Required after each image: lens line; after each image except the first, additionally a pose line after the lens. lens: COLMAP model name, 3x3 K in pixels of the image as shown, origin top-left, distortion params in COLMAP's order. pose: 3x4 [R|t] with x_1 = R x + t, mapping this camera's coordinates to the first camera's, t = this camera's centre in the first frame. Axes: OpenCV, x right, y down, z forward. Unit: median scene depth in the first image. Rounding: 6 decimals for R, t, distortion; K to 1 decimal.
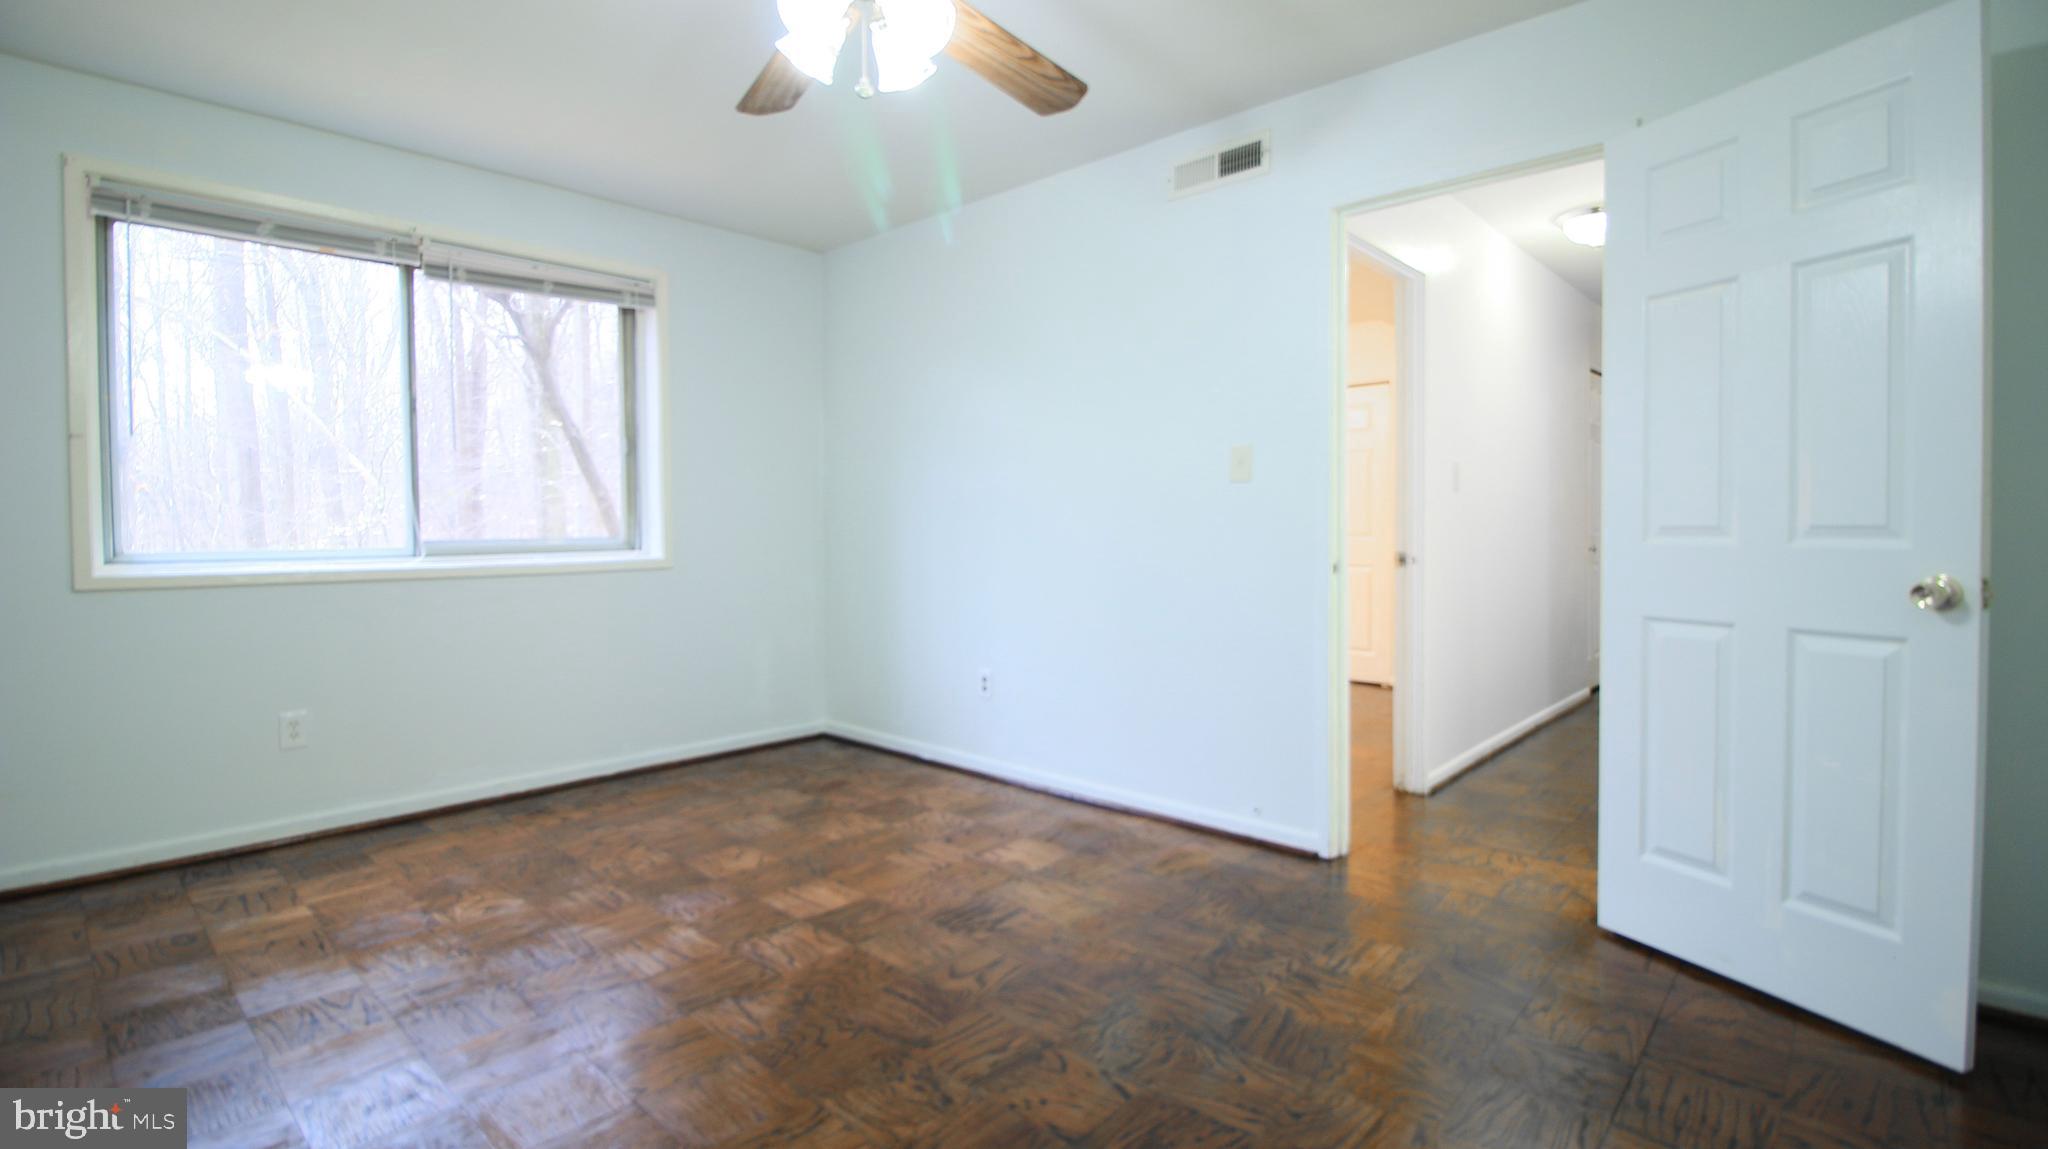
lens RADIAL K [[942.1, 0, 1020.3], [0, 942.1, 551.4], [0, 0, 1]] dist [-0.000648, -0.012232]
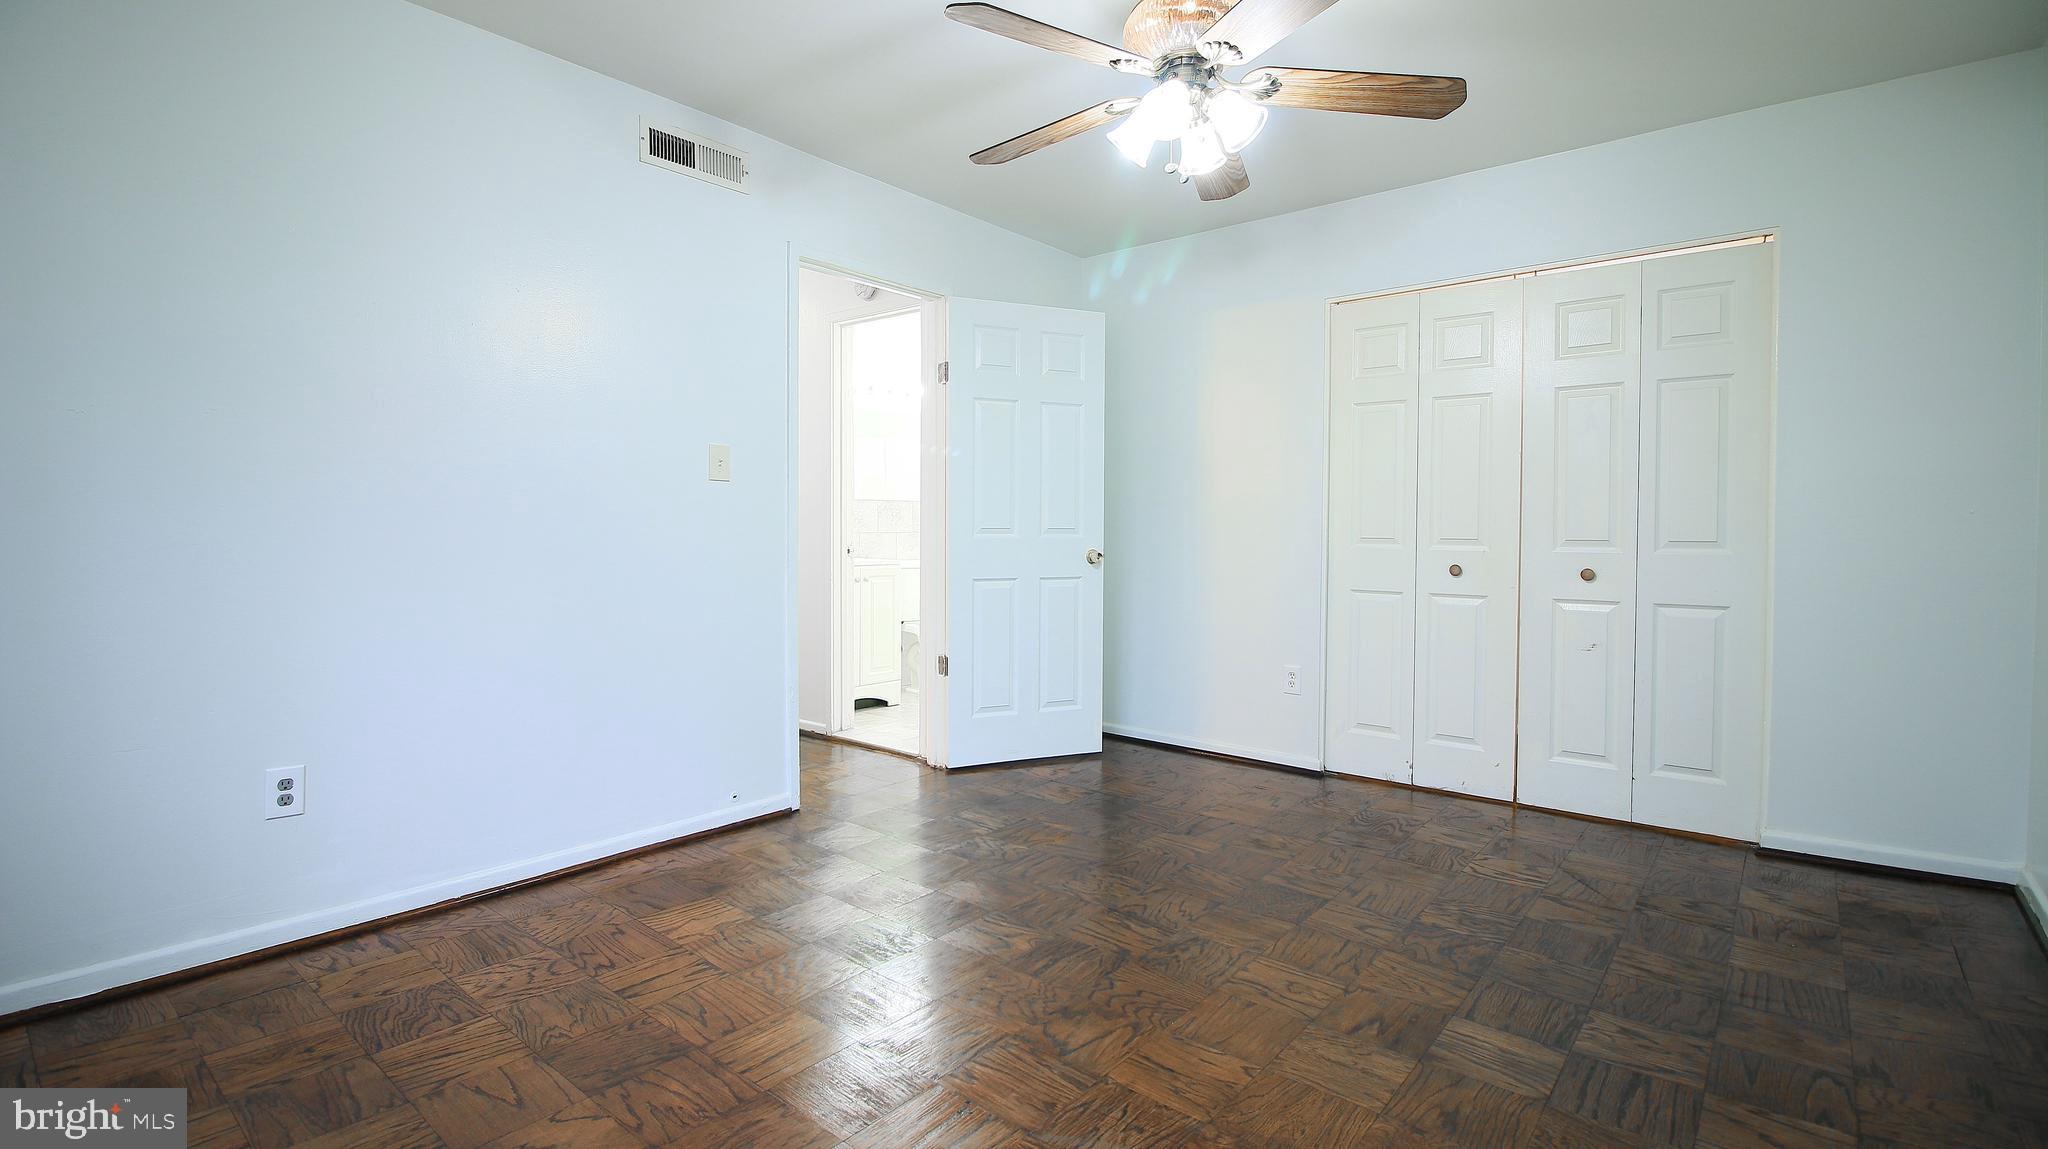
lens RADIAL K [[942.1, 0, 1020.3], [0, 942.1, 551.4], [0, 0, 1]] dist [-0.000648, -0.012232]
pose [[-0.048505, -0.020443, 0.998614, -1.163651], [0.019338, 0.999584, 0.021402, -0.020207], [-0.998636, 0.020350, -0.048089, 1.057469]]
